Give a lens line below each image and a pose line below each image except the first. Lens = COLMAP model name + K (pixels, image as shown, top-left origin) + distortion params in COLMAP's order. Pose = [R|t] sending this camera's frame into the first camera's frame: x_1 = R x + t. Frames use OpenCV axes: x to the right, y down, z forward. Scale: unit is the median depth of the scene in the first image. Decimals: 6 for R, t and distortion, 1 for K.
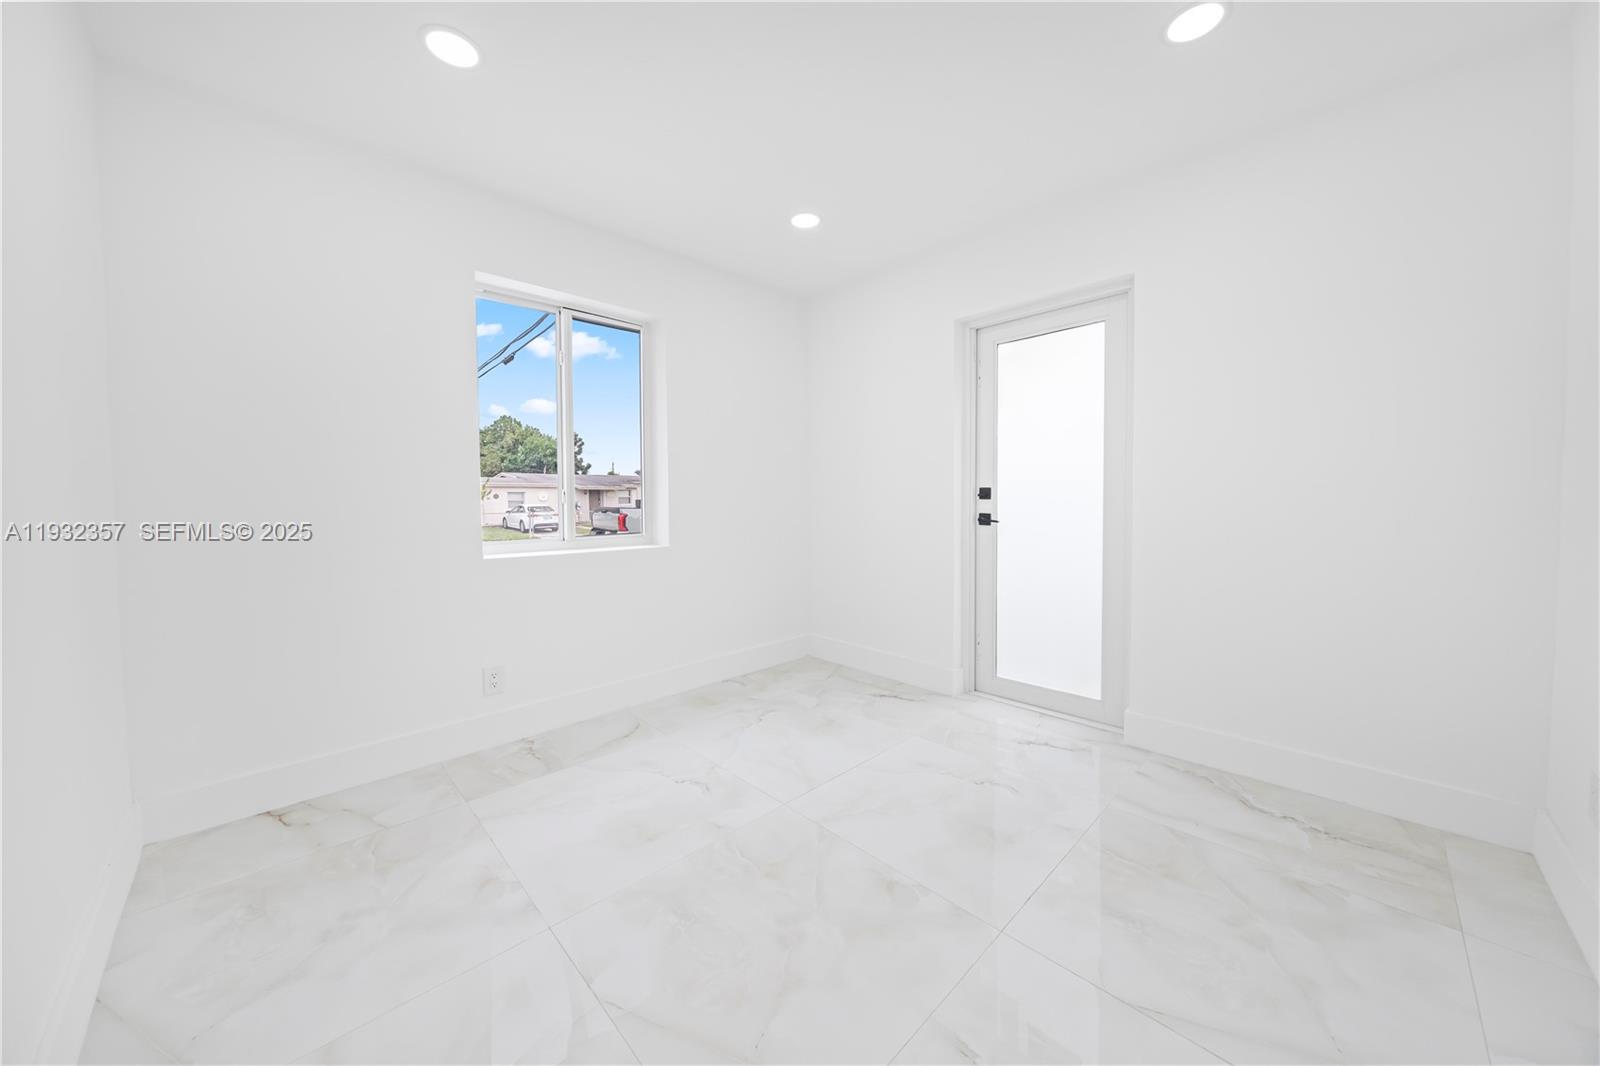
lens RADIAL K [[562.7, 0, 801.2], [0, 562.7, 528.8], [0, 0, 1]] dist [-0.002591, 0.000197]
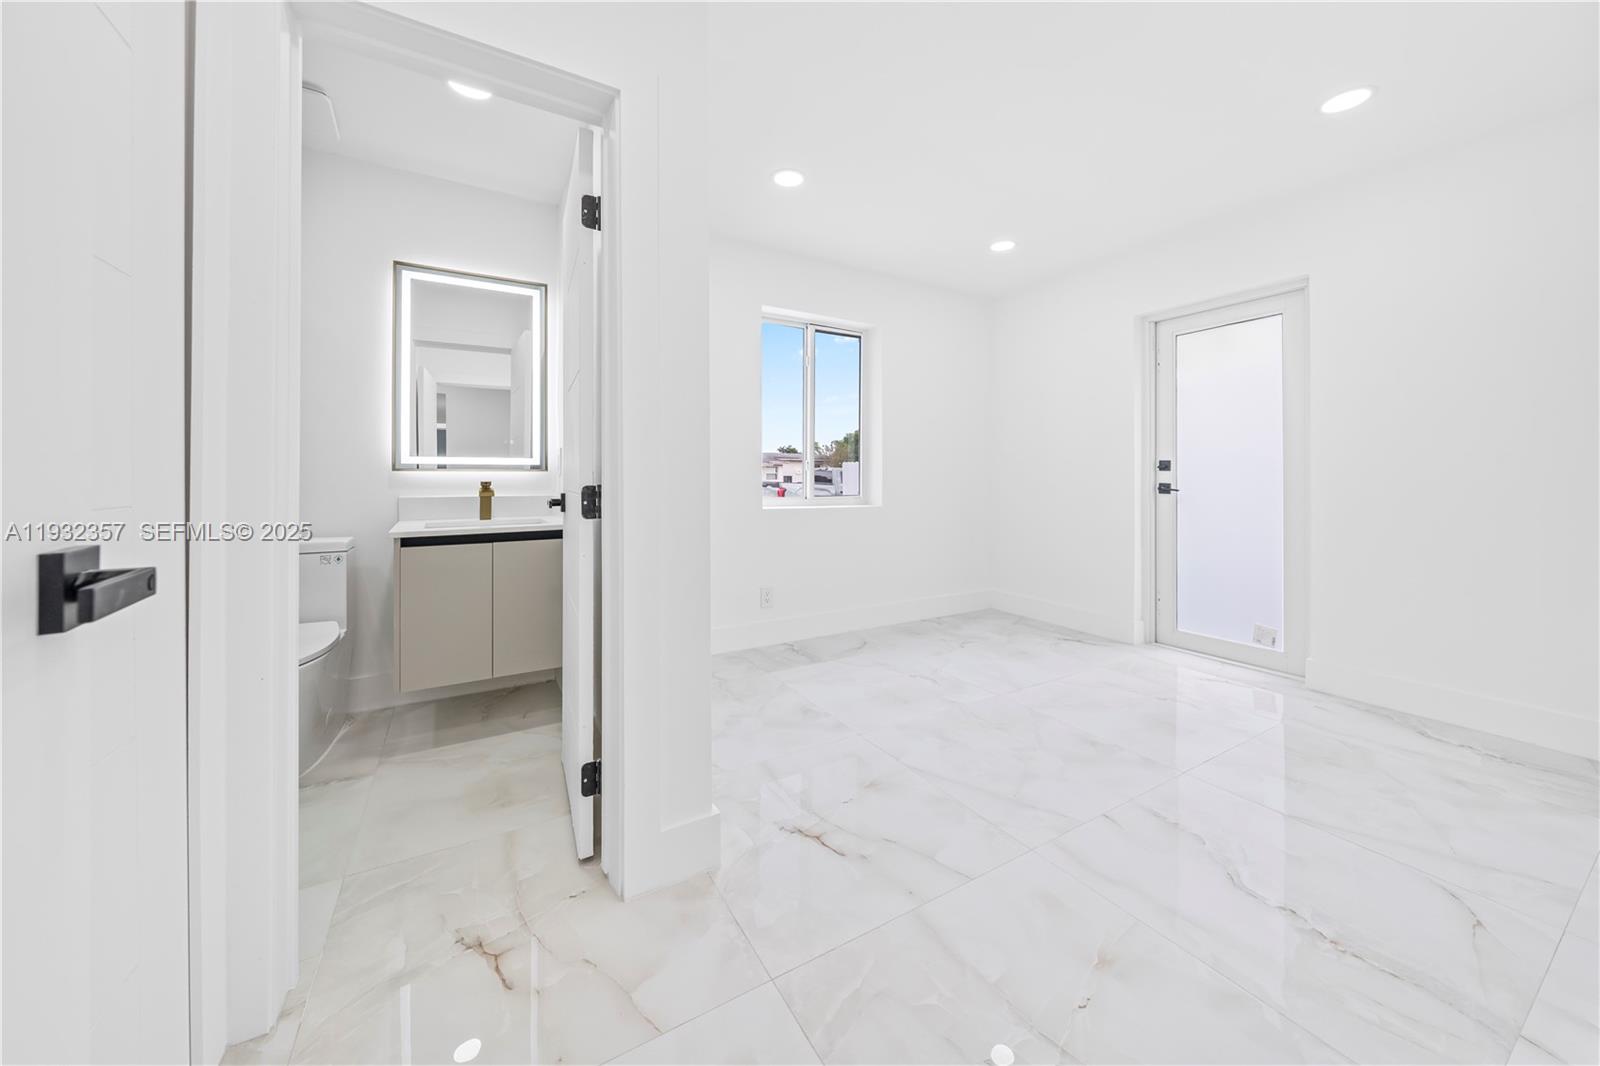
lens RADIAL K [[562.7, 0, 813.0], [0, 562.7, 477.8], [0, 0, 1]] dist [-0.002591, 0.000197]
pose [[0.971728, 0.012170, -0.235787, -0.102853], [-0.023968, 0.998596, -0.047234, 0.035062], [0.234881, 0.051550, 0.970656, -0.287538]]
